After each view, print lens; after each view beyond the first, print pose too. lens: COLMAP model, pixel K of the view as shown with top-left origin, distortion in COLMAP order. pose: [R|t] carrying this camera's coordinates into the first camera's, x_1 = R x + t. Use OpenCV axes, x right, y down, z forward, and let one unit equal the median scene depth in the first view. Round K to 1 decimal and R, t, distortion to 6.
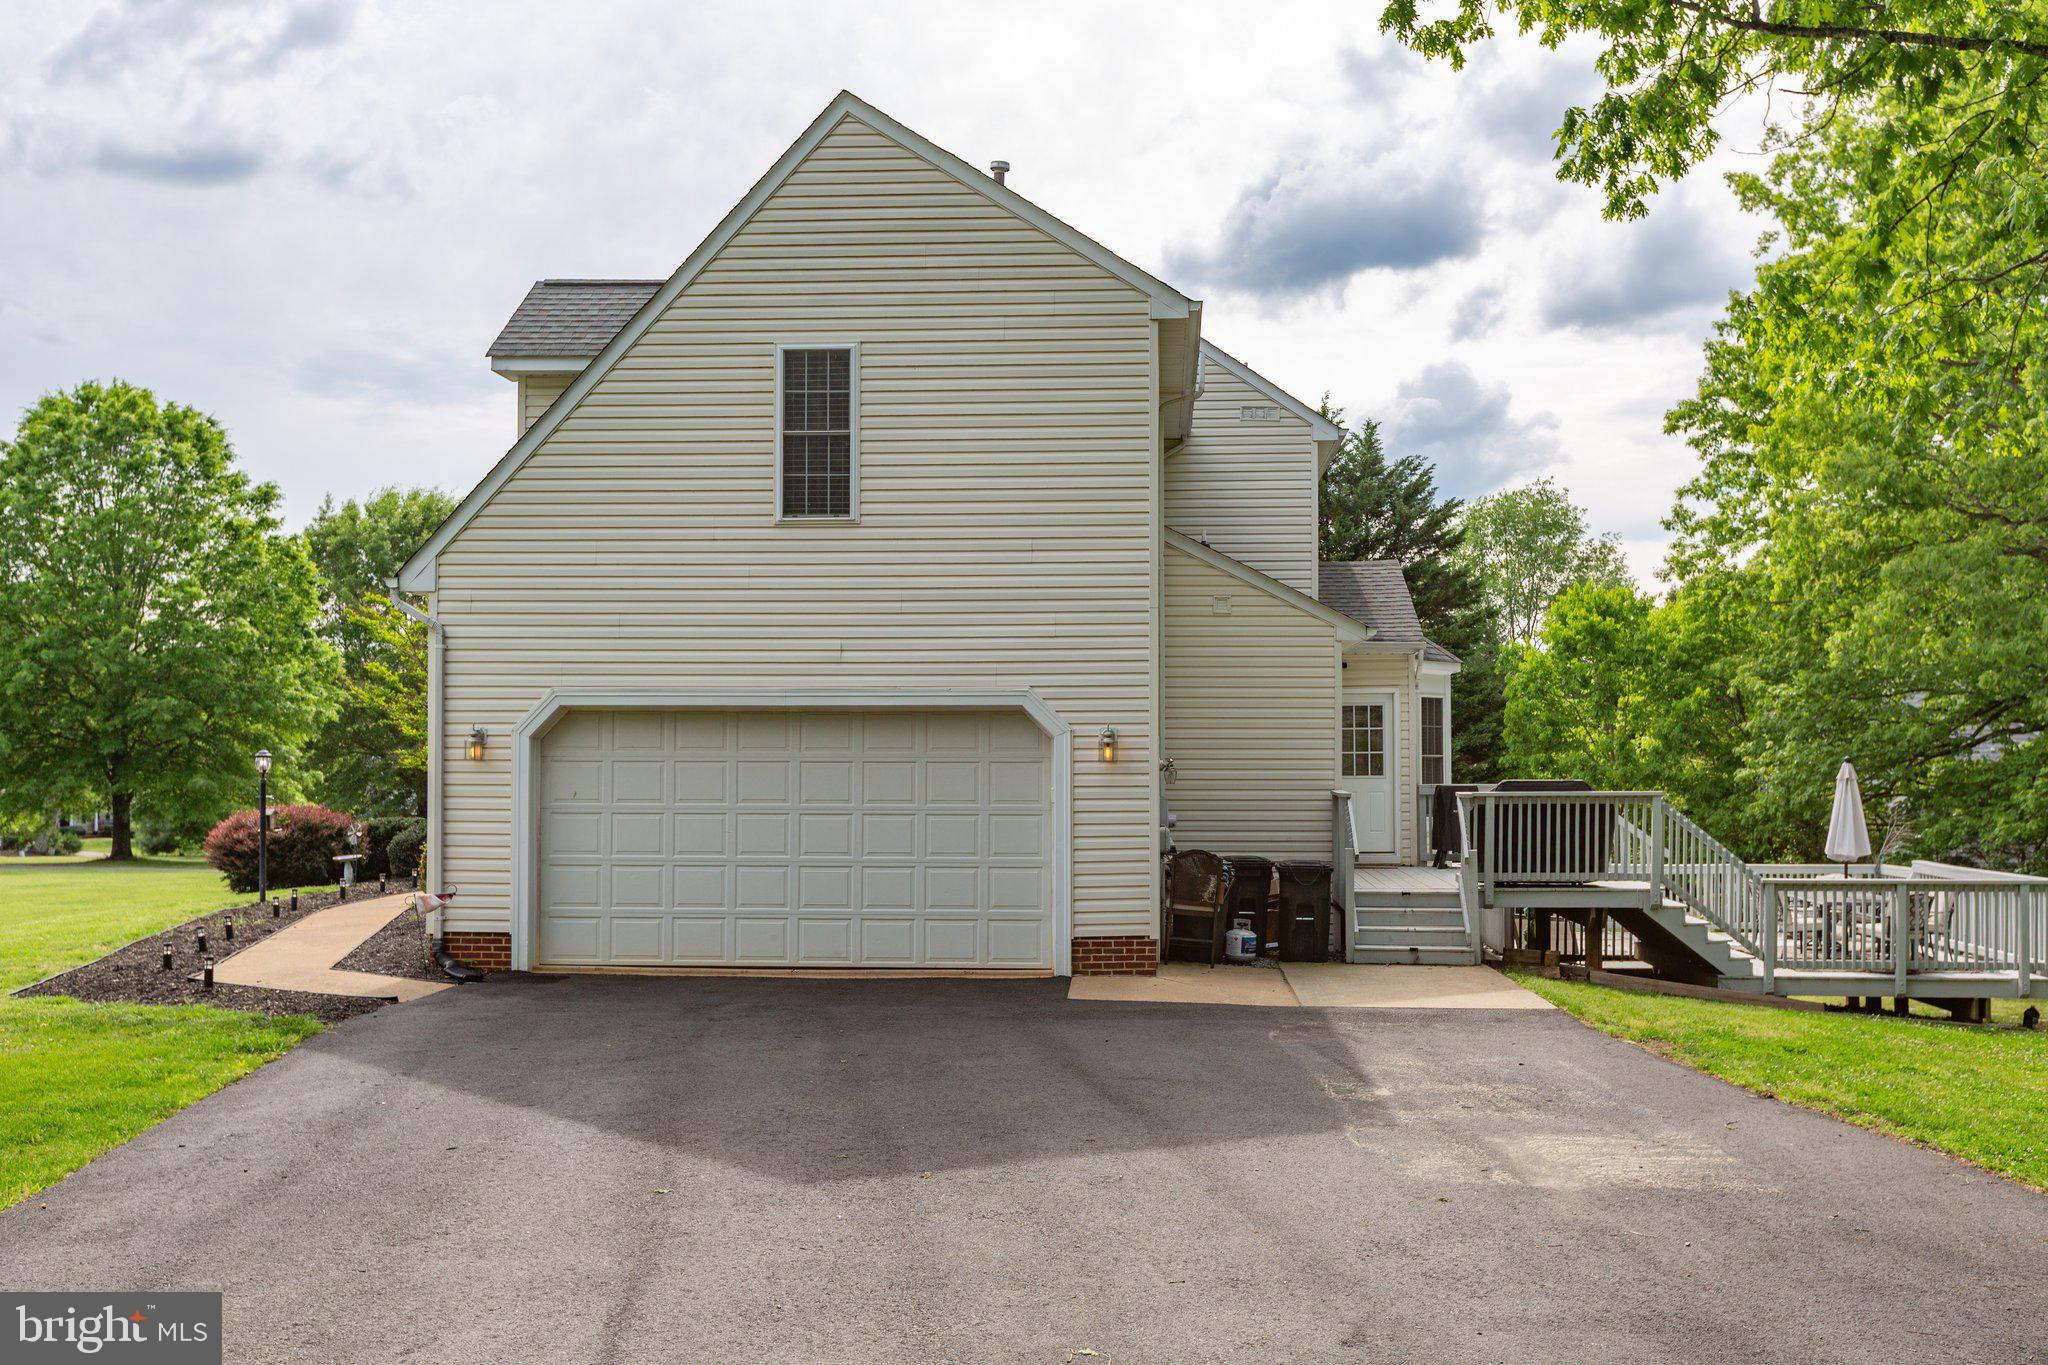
lens RADIAL K [[1950.8, 0, 1024.0], [0, 1950.8, 682.5], [0, 0, 1]] dist [0.003727, -0.003946]
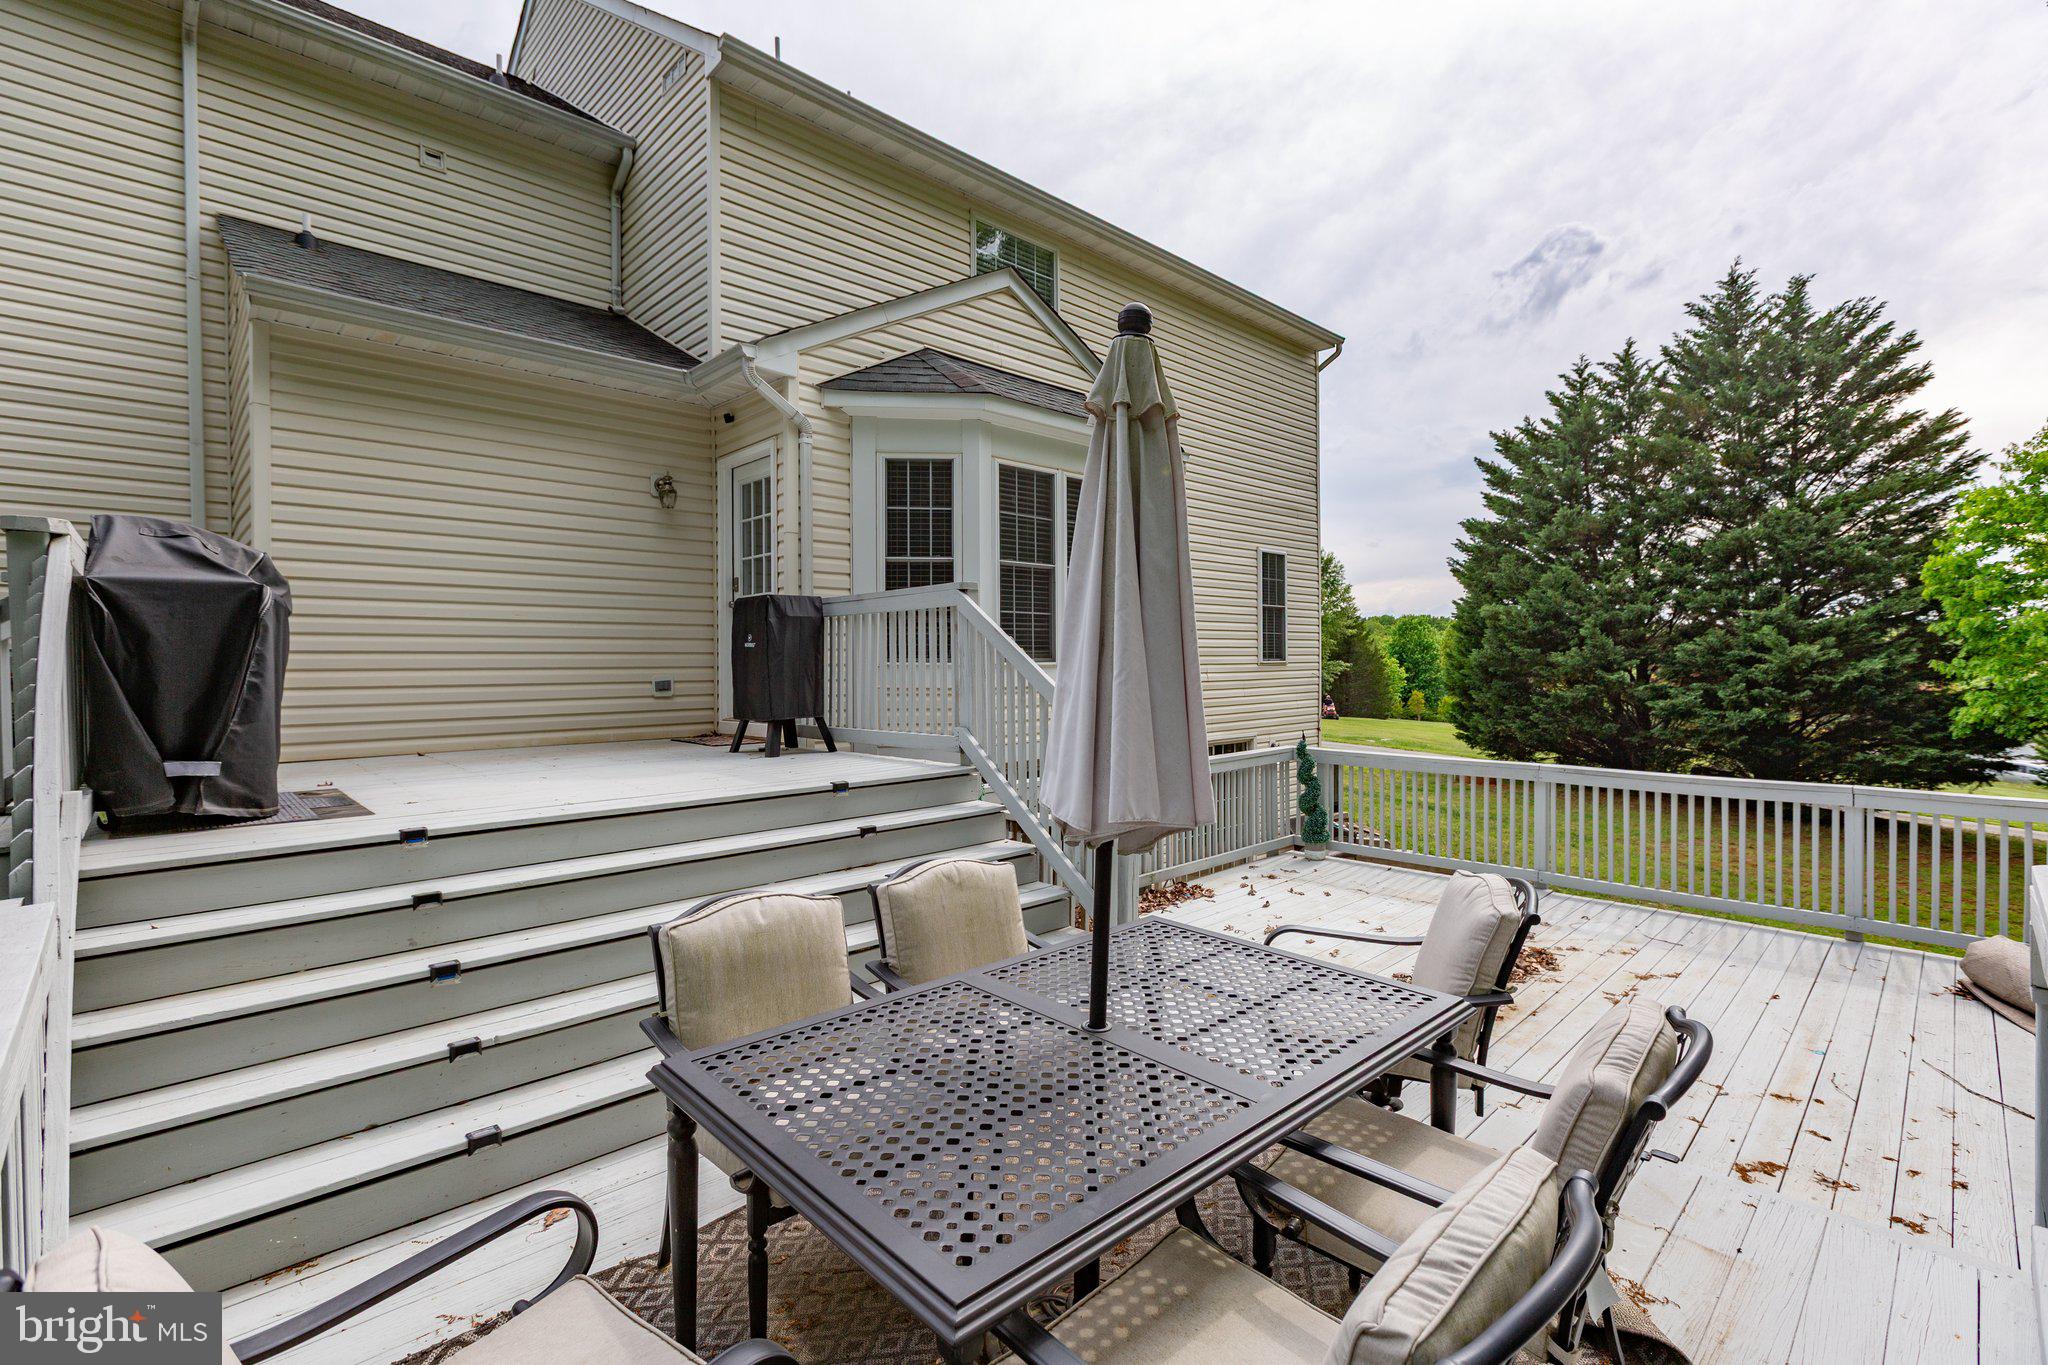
lens RADIAL K [[911.6, 0, 1025.2], [0, 911.6, 671.4], [0, 0, 1]] dist [-0.001221, -0.000368]
pose [[0.728799, 0.004122, -0.684715, 0.461763], [0.027202, 0.999018, 0.034967, 0.069231], [0.684187, -0.044109, 0.727972, 0.929224]]
